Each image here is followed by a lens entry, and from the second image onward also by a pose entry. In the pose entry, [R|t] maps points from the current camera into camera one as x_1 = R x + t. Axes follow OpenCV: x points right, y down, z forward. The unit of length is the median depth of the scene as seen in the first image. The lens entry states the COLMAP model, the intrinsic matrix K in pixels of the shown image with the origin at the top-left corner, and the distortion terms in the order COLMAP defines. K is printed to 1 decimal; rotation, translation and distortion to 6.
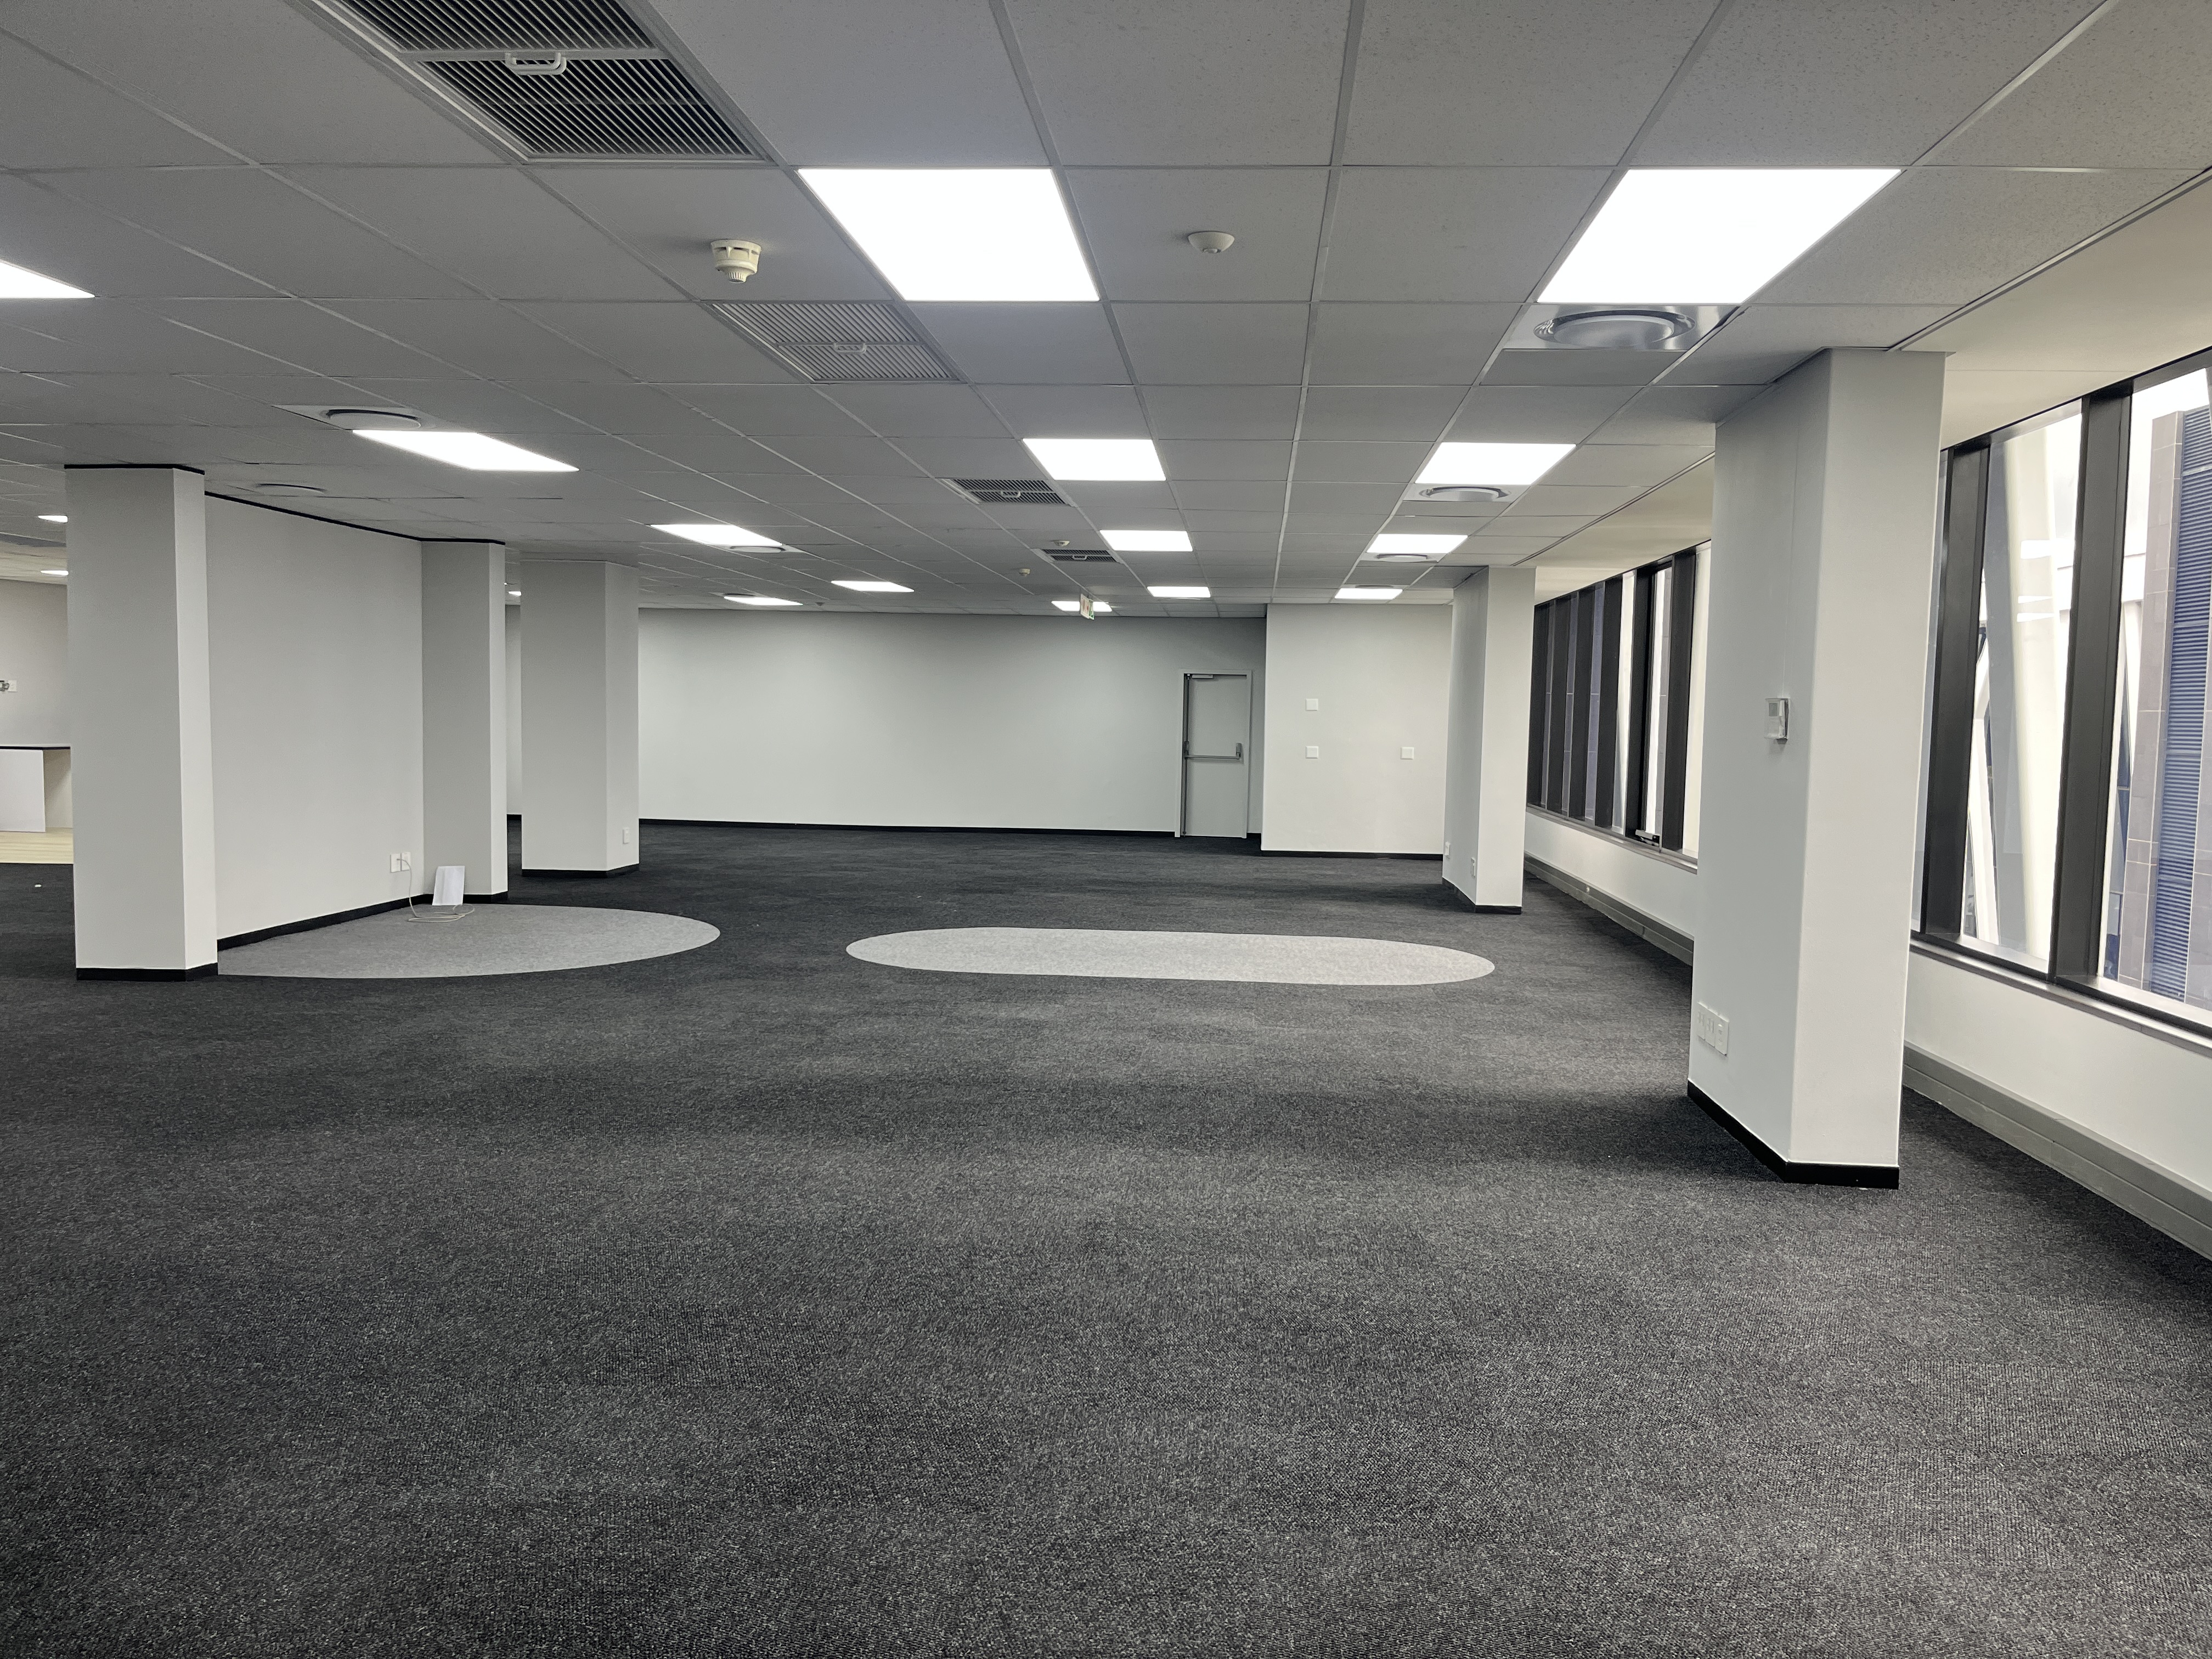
lens RADIAL K [[1660.1, 0, 1132.8], [0, 1660.1, 804.5], [0, 0, 1]] dist [0.044653, -0.090266]
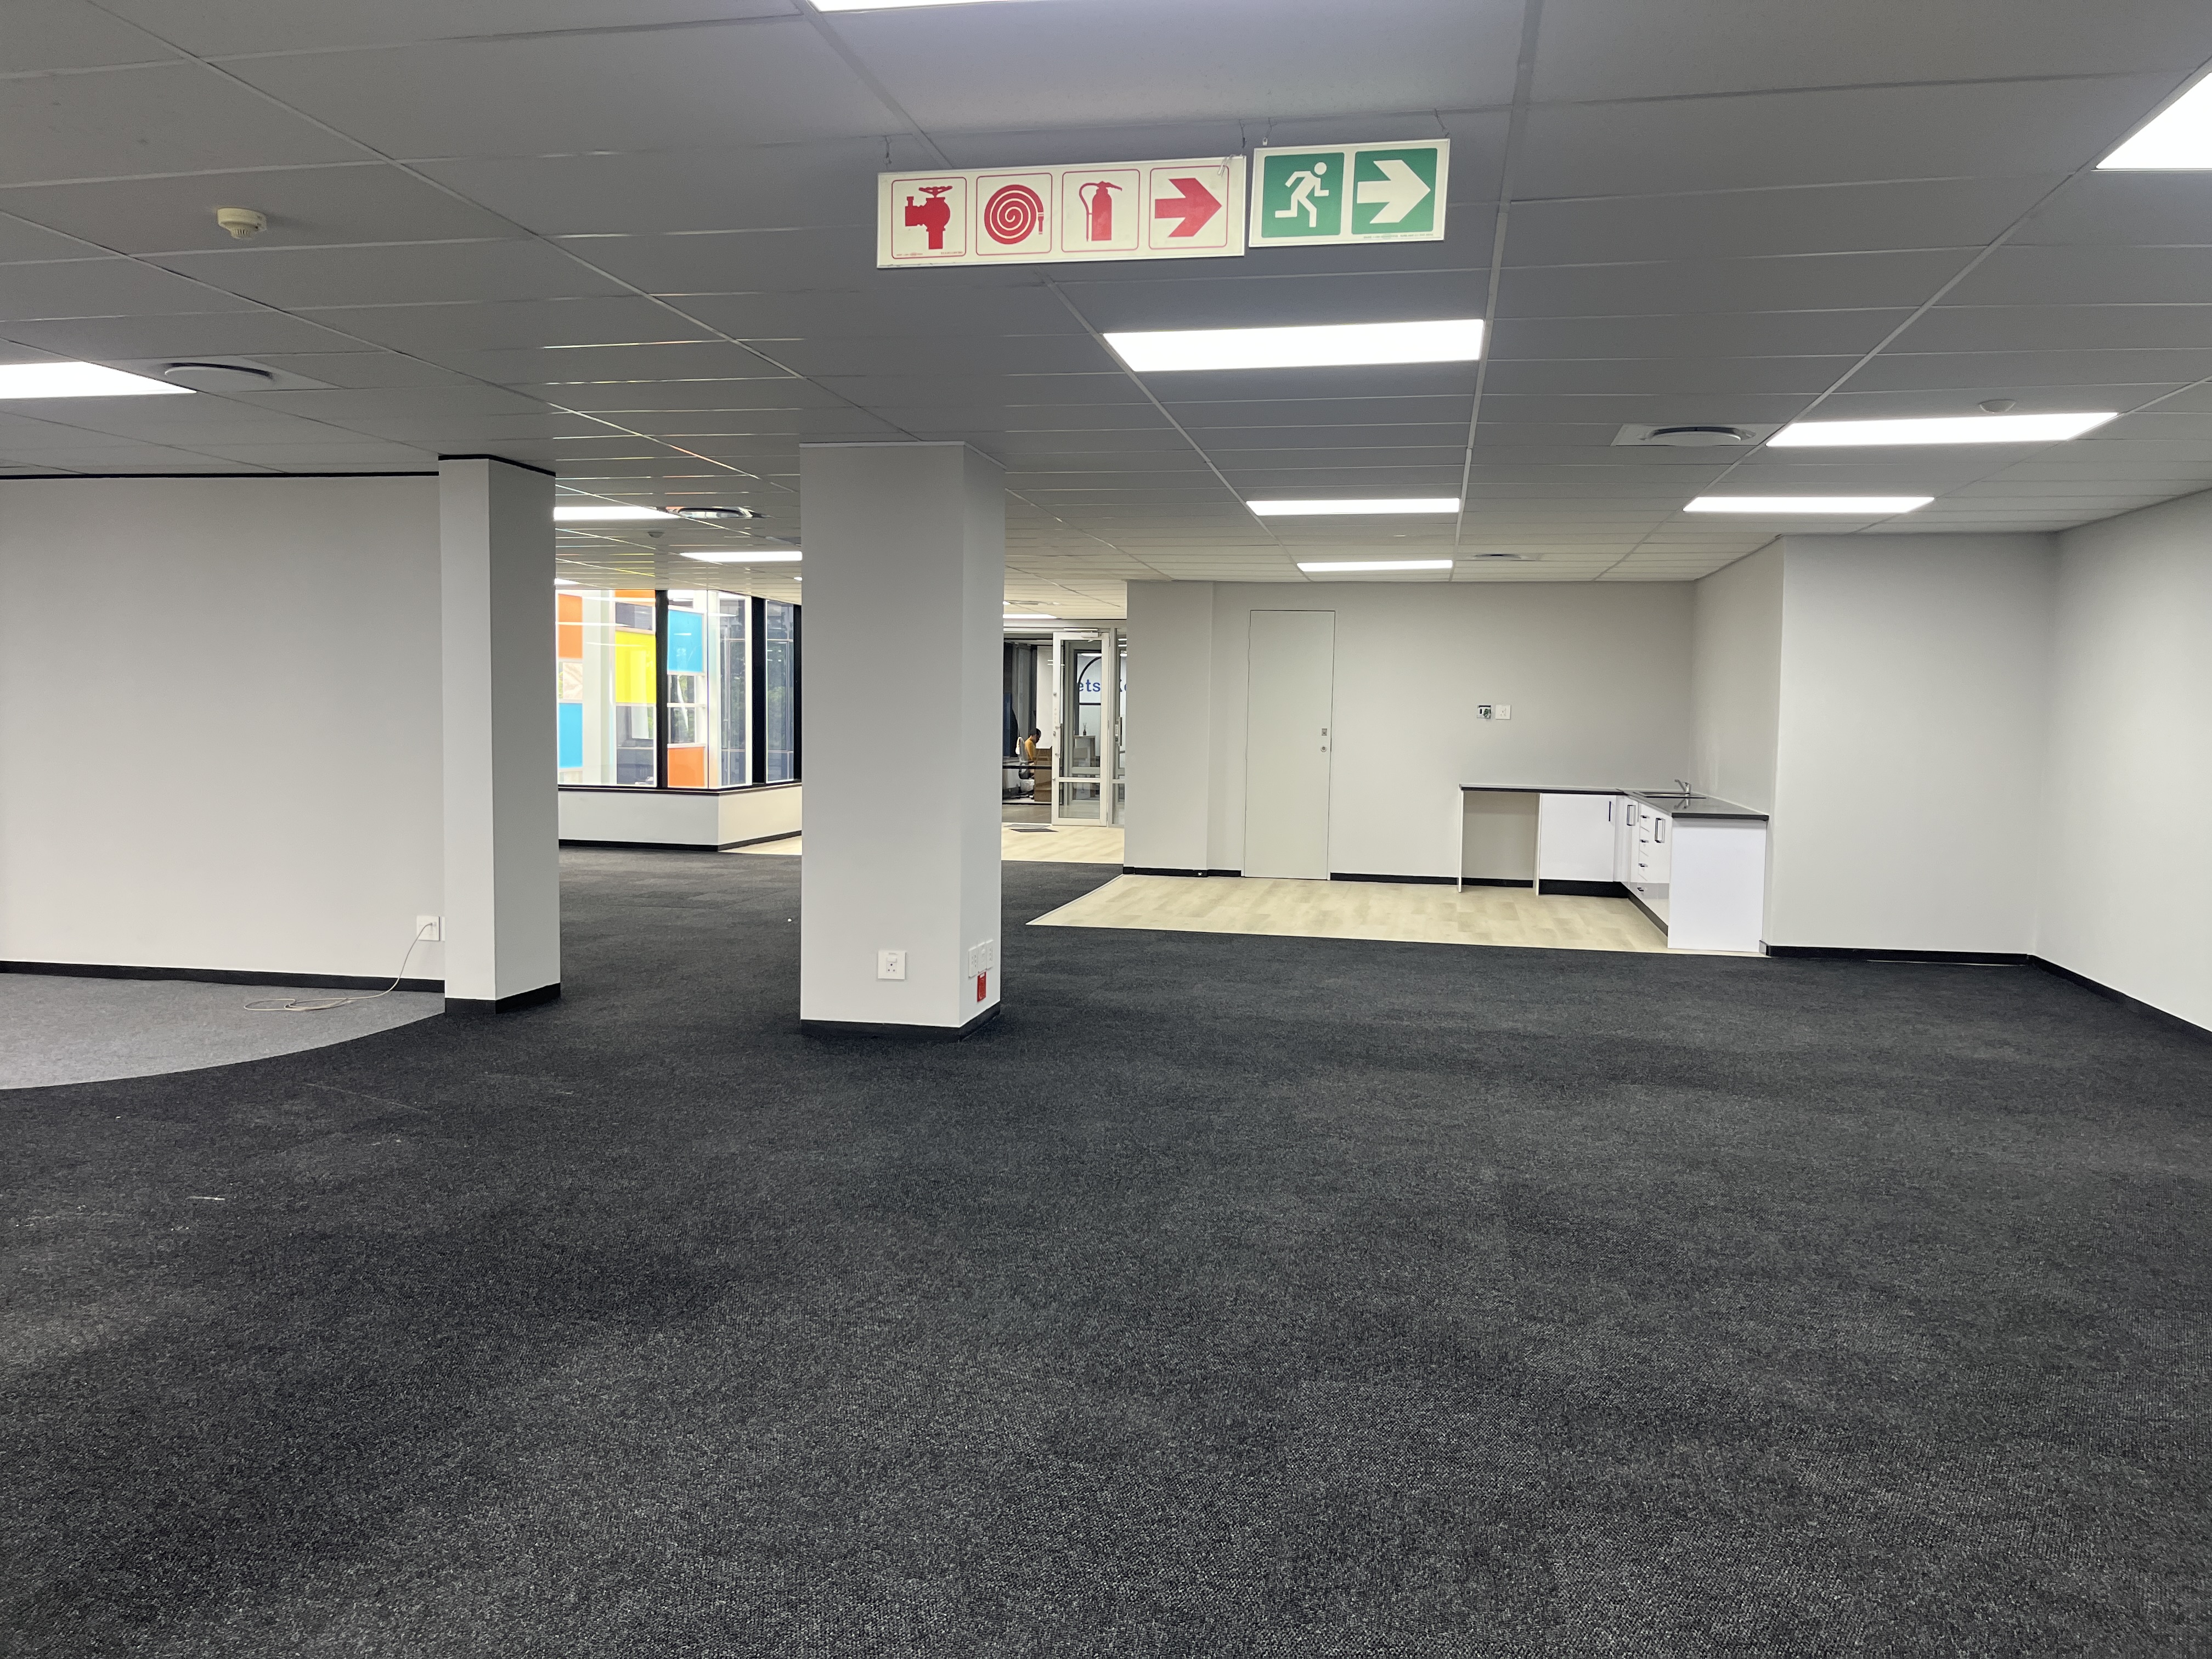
lens RADIAL K [[1669.3, 0, 1099.3], [0, 1669.3, 811.2], [0, 0, 1]] dist [0.062845, -0.099868]
pose [[-0.120013, 0.037921, -0.992048, 0.567723], [-0.070992, 0.996384, 0.046675, -0.163810], [0.990231, 0.076029, -0.116887, 3.182155]]
